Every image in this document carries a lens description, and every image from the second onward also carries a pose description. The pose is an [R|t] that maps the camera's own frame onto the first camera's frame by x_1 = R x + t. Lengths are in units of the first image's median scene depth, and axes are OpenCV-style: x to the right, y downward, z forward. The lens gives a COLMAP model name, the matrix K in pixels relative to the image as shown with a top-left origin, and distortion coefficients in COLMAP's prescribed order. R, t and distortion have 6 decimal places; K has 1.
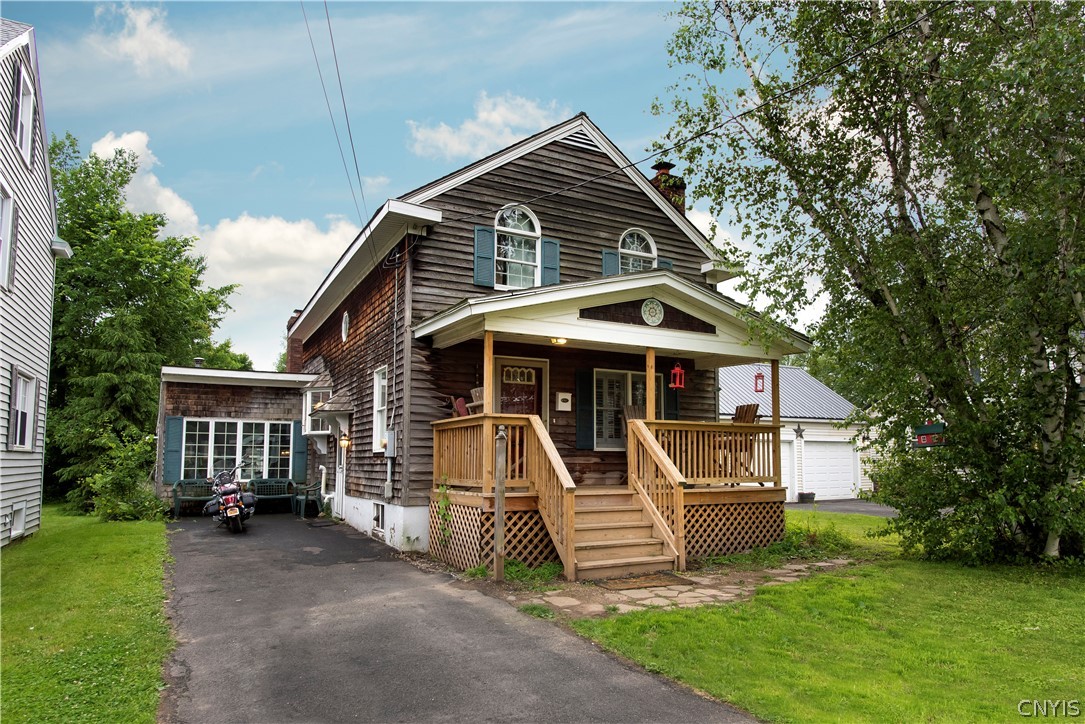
lens RADIAL K [[693.5, 0, 521.1], [0, 693.5, 398.1], [0, 0, 1]] dist [-0.016982, 0.001418]
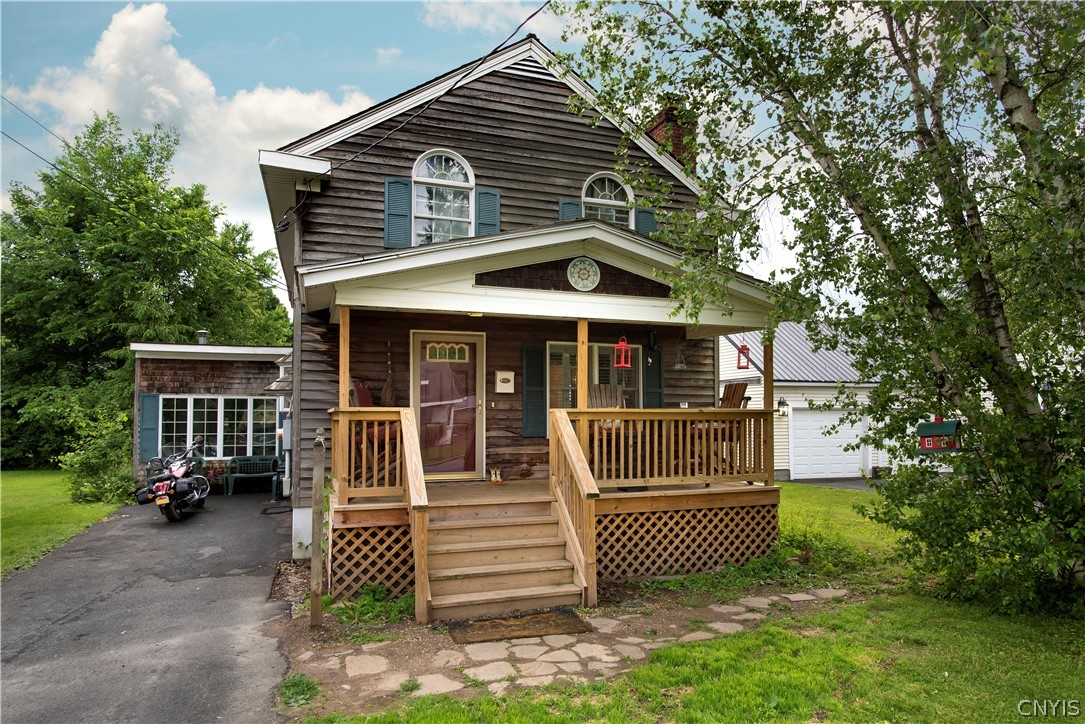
lens RADIAL K [[625.6, 0, 592.5], [0, 625.6, 372.9], [0, 0, 1]] dist [-0.011048, 0.001326]
pose [[0.988161, -0.004620, -0.153348, 0.294809], [0.011037, 0.999097, 0.041019, -0.037486], [0.153021, -0.042226, 0.987320, 0.268669]]
